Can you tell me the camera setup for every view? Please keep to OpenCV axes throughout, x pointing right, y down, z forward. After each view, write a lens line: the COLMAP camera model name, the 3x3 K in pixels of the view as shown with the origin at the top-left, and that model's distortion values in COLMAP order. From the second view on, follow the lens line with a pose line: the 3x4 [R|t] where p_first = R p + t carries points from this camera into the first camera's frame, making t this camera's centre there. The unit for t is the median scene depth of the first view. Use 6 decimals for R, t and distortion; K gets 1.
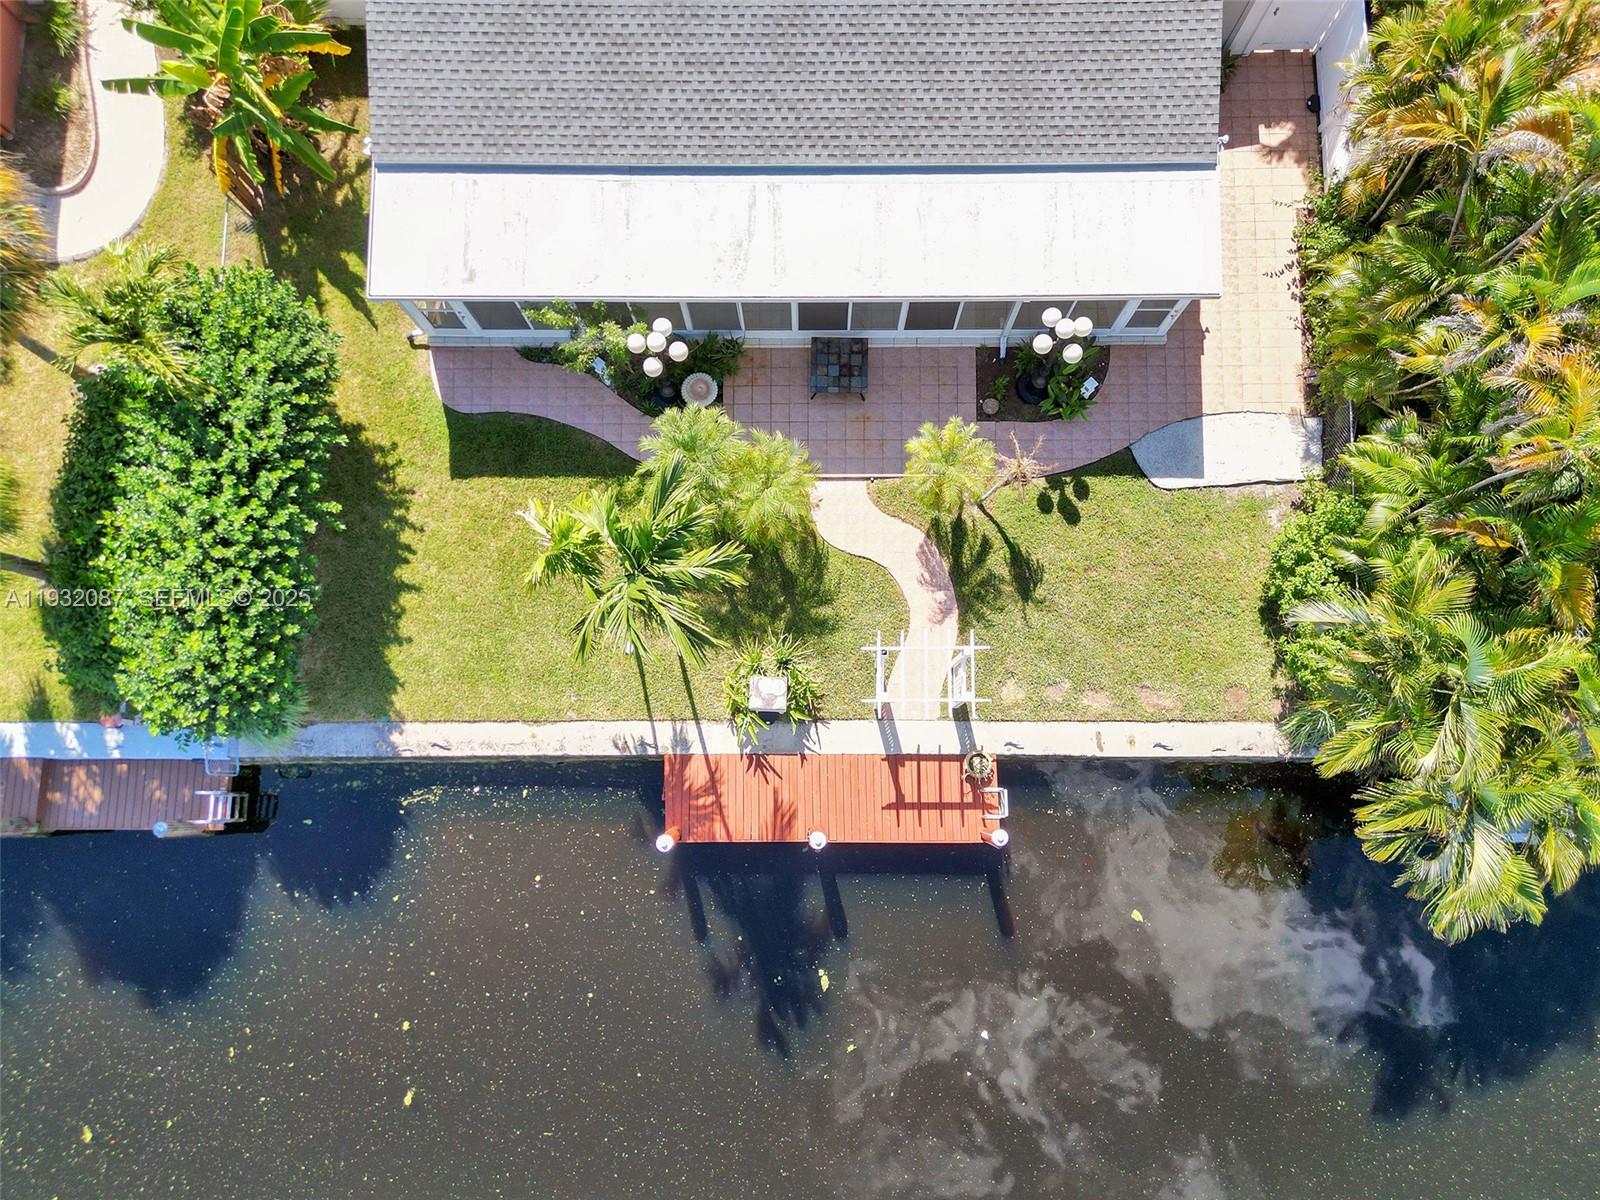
lens RADIAL K [[1145.0, 0, 800.0], [0, 1145.0, 600.0], [0, 0, 1]] dist [0.096892, -0.099699]
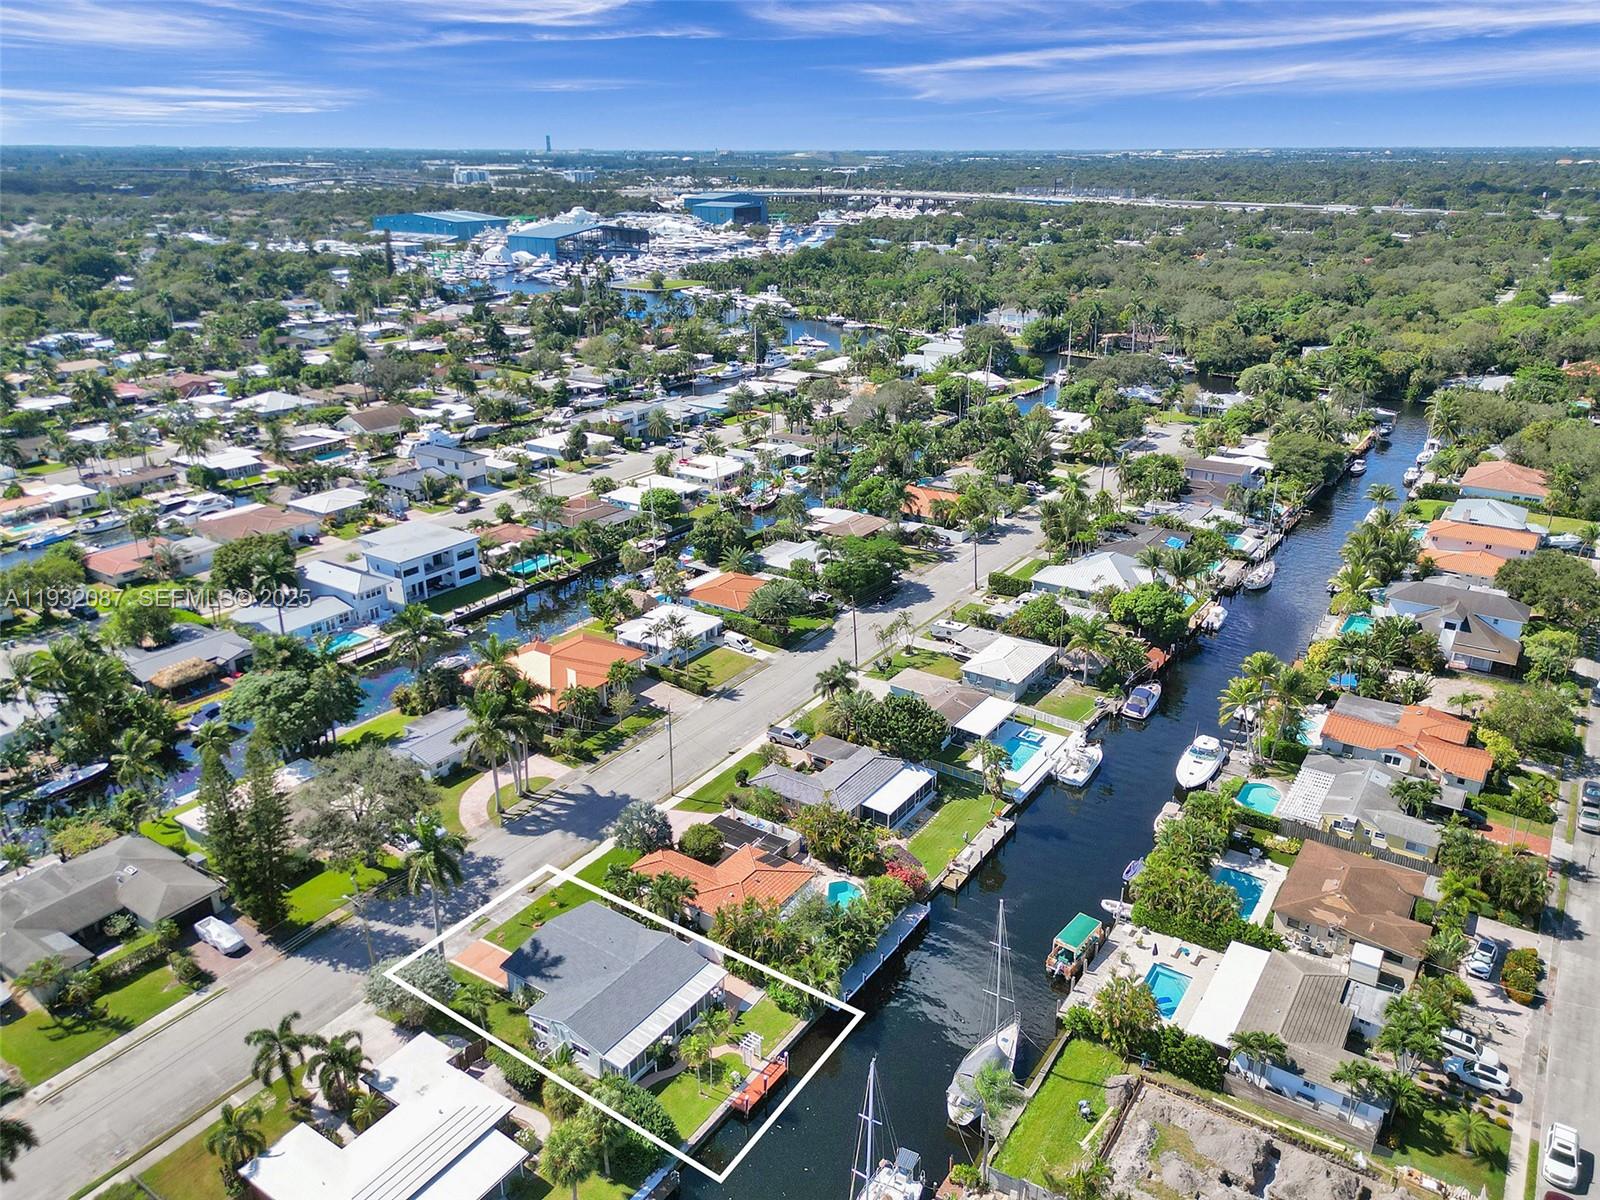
lens RADIAL K [[1145.0, 0, 800.0], [0, 1145.0, 600.0], [0, 0, 1]] dist [0.096892, -0.099699]
pose [[0.564078, -0.299828, 0.769363, -2.829352], [0.812217, 0.369297, -0.451578, 1.654864], [-0.148728, 0.879615, 0.451838, -2.769344]]
